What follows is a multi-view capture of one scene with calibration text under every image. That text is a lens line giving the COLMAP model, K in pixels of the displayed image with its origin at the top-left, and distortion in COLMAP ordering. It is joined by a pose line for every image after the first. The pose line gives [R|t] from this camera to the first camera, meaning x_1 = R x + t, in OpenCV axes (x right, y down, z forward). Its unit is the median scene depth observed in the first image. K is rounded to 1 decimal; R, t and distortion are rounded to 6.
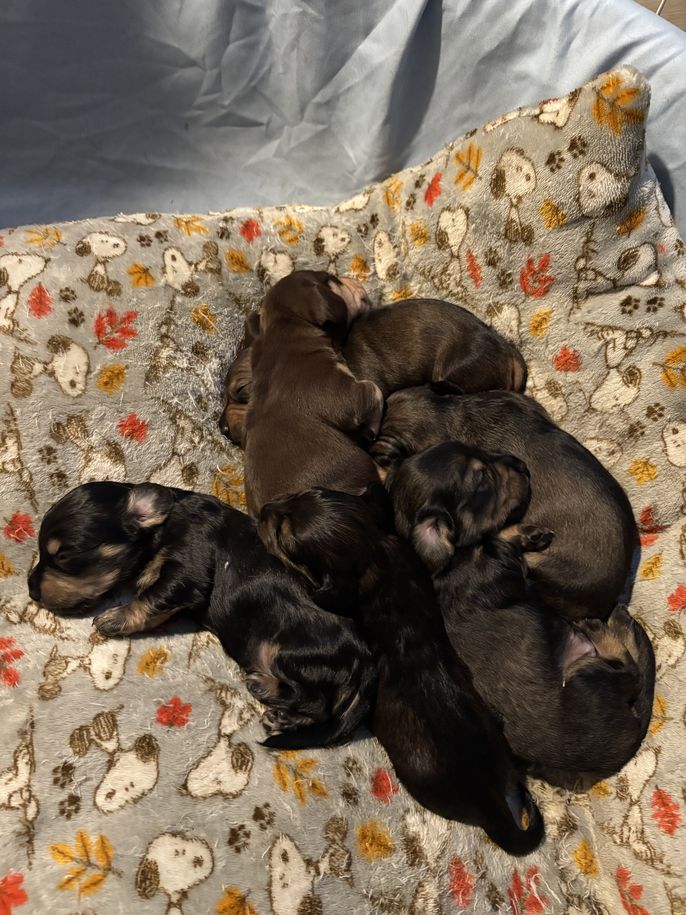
lens RADIAL K [[689.6, 0, 340.7], [0, 689.6, 458.4], [0, 0, 1]] dist [0.055151, -0.007892]
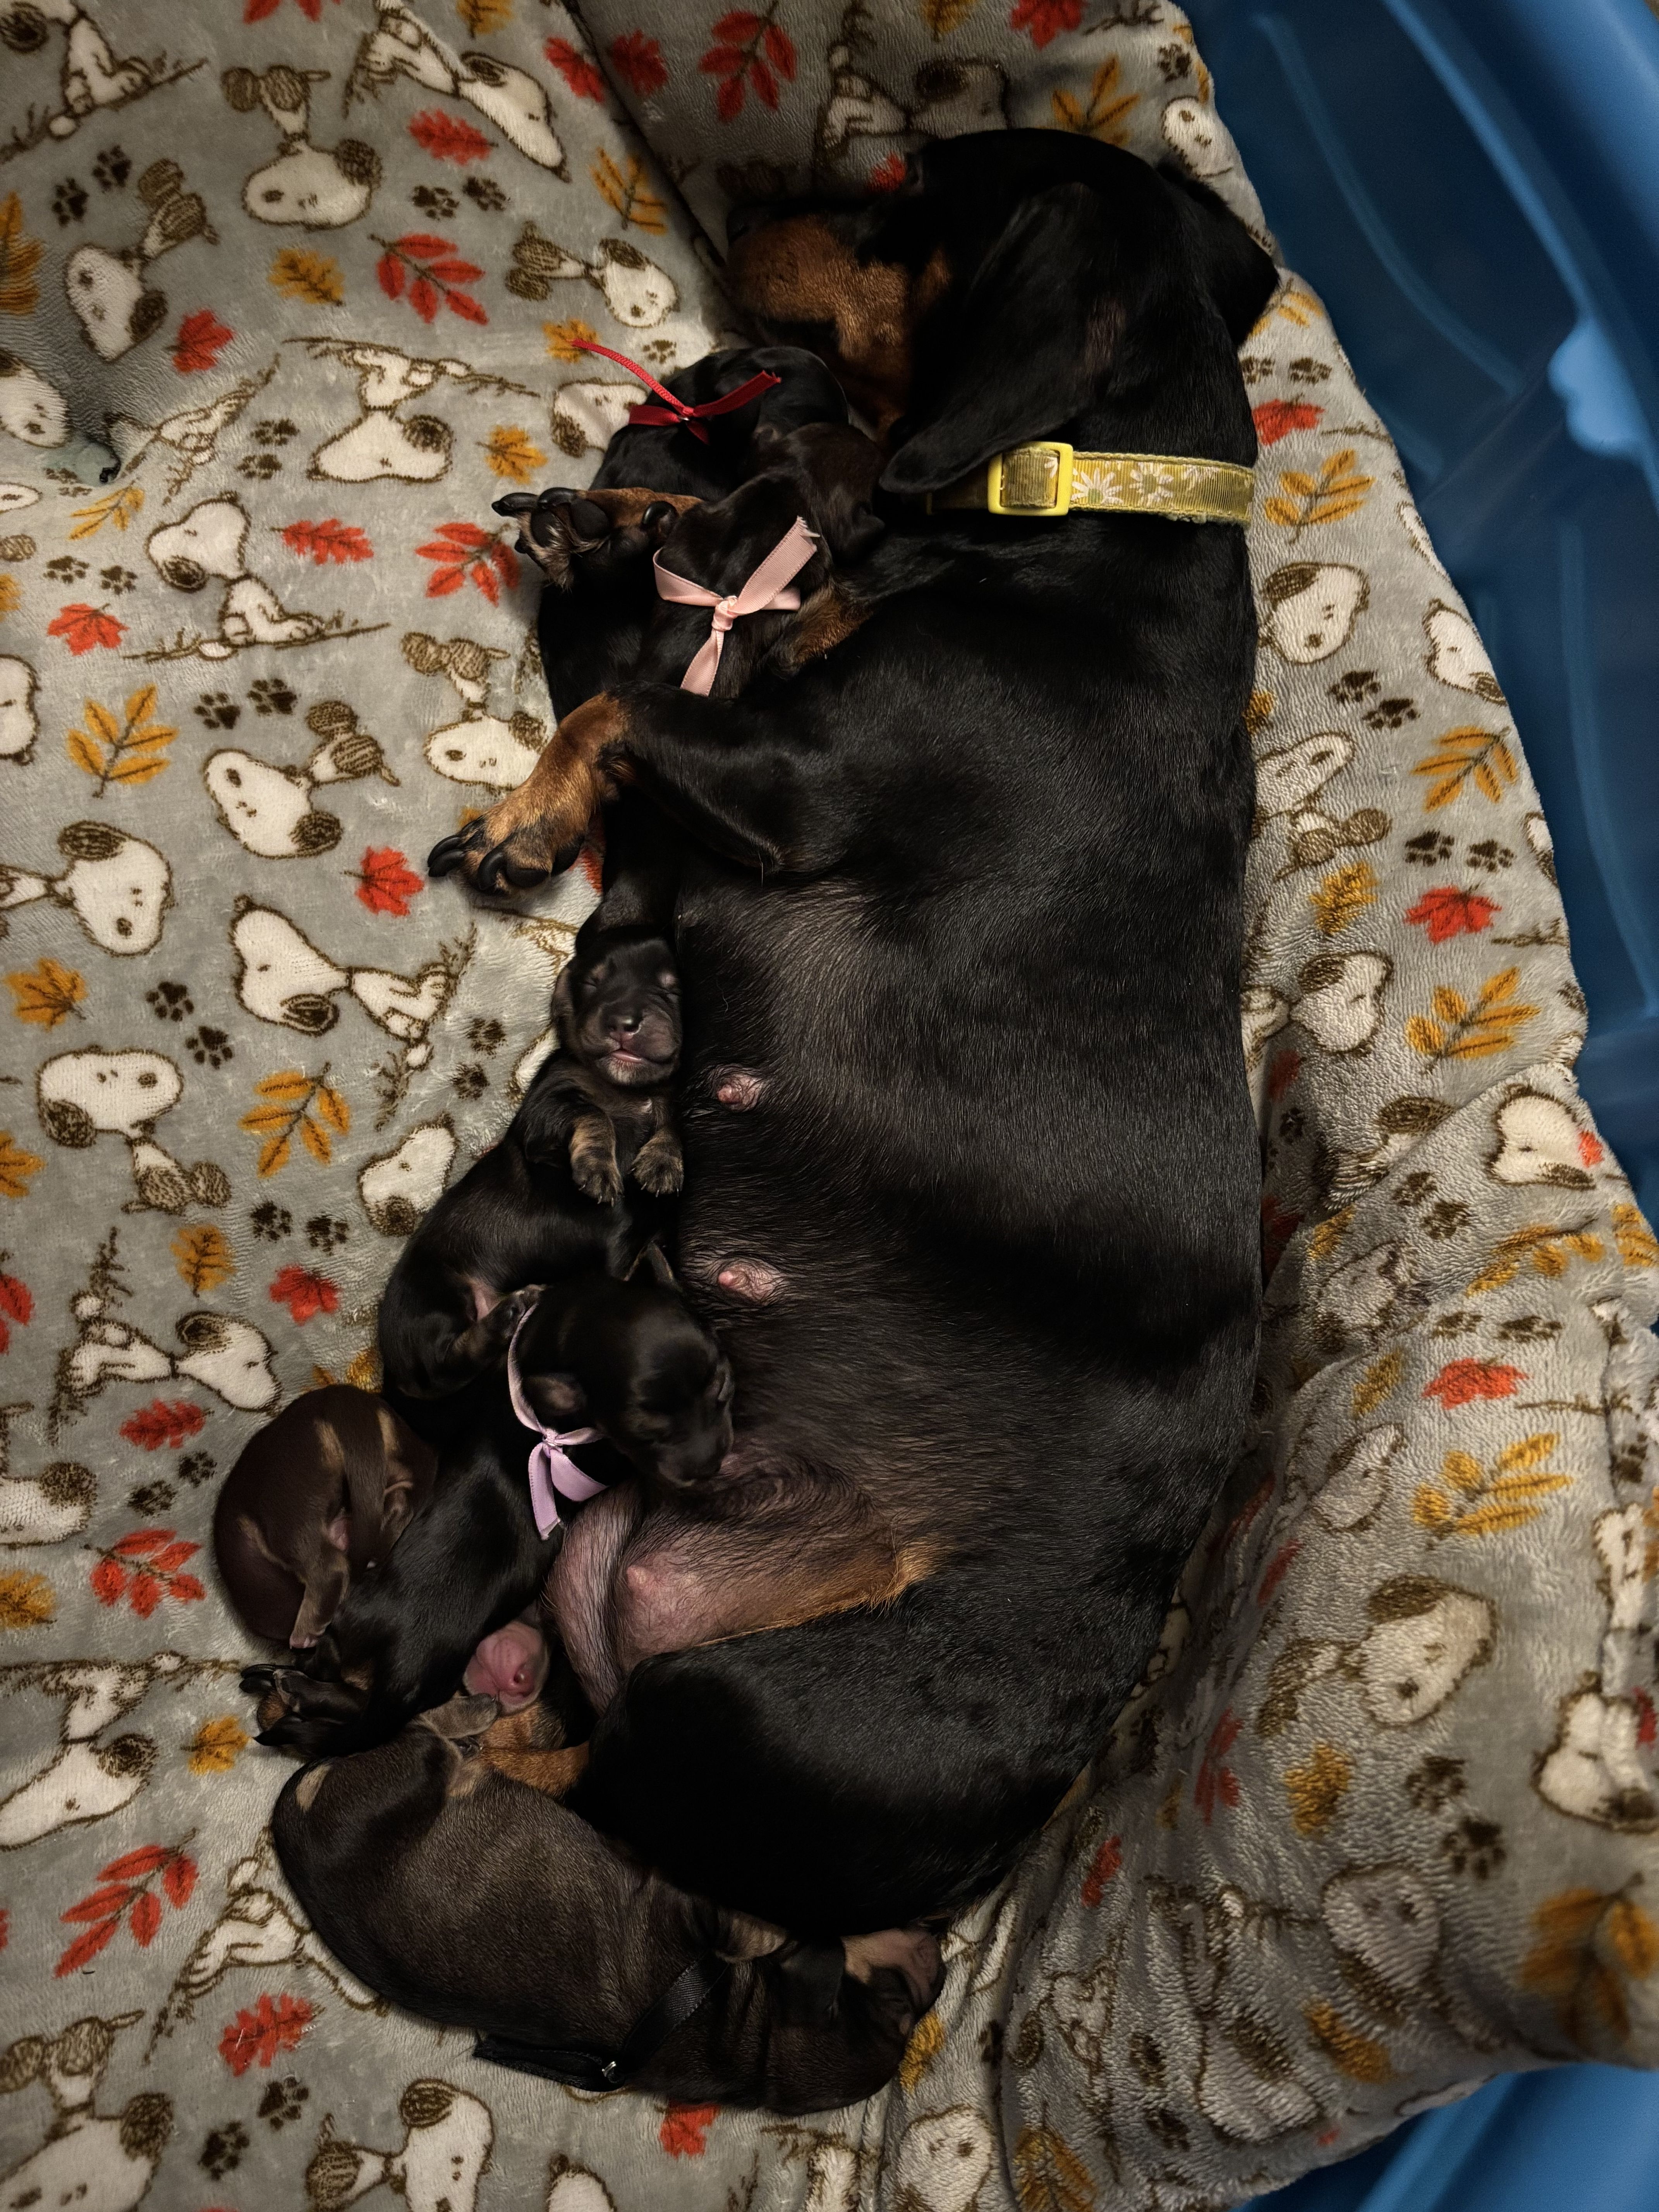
lens RADIAL K [[1667.1, 0, 828.4], [0, 1667.1, 1107.0], [0, 0, 1]] dist [0.055151, -0.007892]
pose [[-0.071389, 0.966667, -0.245884, 0.234236], [-0.840460, 0.074456, 0.536734, -0.634408], [0.537151, 0.244972, 0.807129, 0.198083]]
